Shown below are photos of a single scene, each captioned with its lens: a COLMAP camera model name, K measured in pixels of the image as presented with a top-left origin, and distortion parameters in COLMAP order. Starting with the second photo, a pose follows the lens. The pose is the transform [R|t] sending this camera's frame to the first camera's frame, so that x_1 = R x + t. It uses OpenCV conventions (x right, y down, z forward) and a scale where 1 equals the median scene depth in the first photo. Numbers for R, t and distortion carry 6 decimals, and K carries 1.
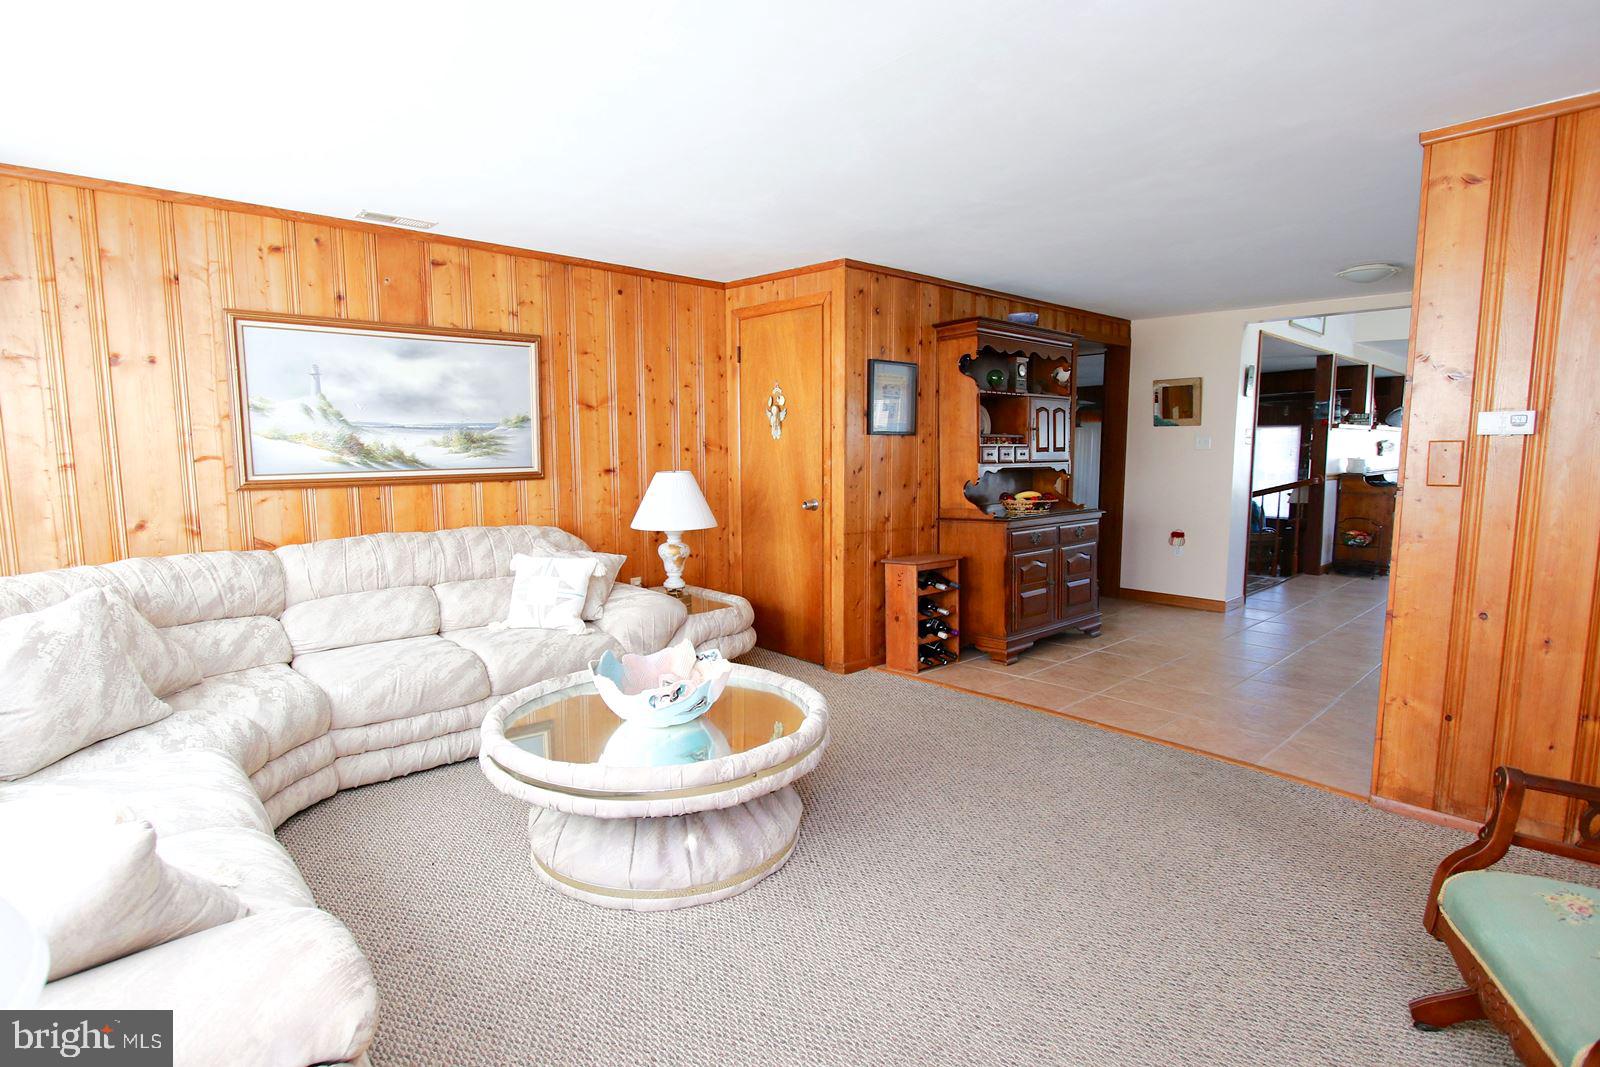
lens RADIAL K [[731.7, 0, 800.0], [0, 731.7, 533.5], [0, 0, 1]] dist [-0.001774, -0.000112]
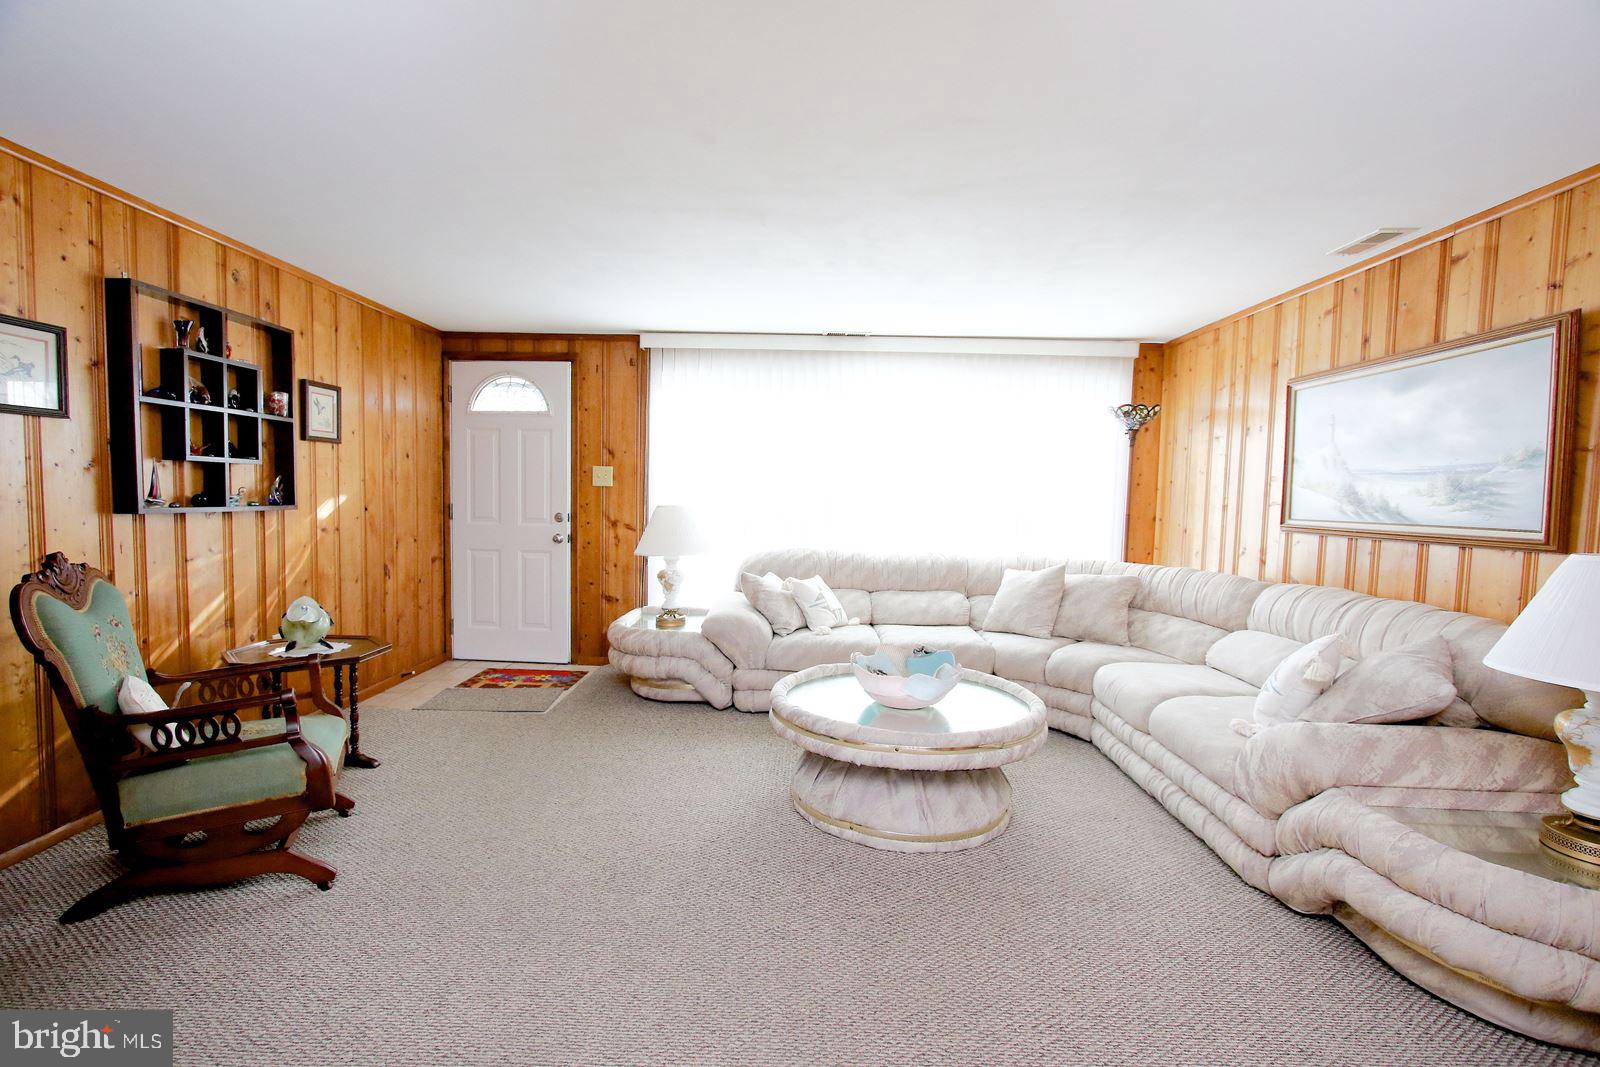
lens RADIAL K [[731.7, 0, 800.0], [0, 731.7, 533.5], [0, 0, 1]] dist [-0.001774, -0.000112]
pose [[-0.660652, 0.035144, -0.749869, 0.558957], [-0.106034, 0.984520, 0.139560, -0.123592], [0.743166, 0.171712, -0.646699, 1.063581]]
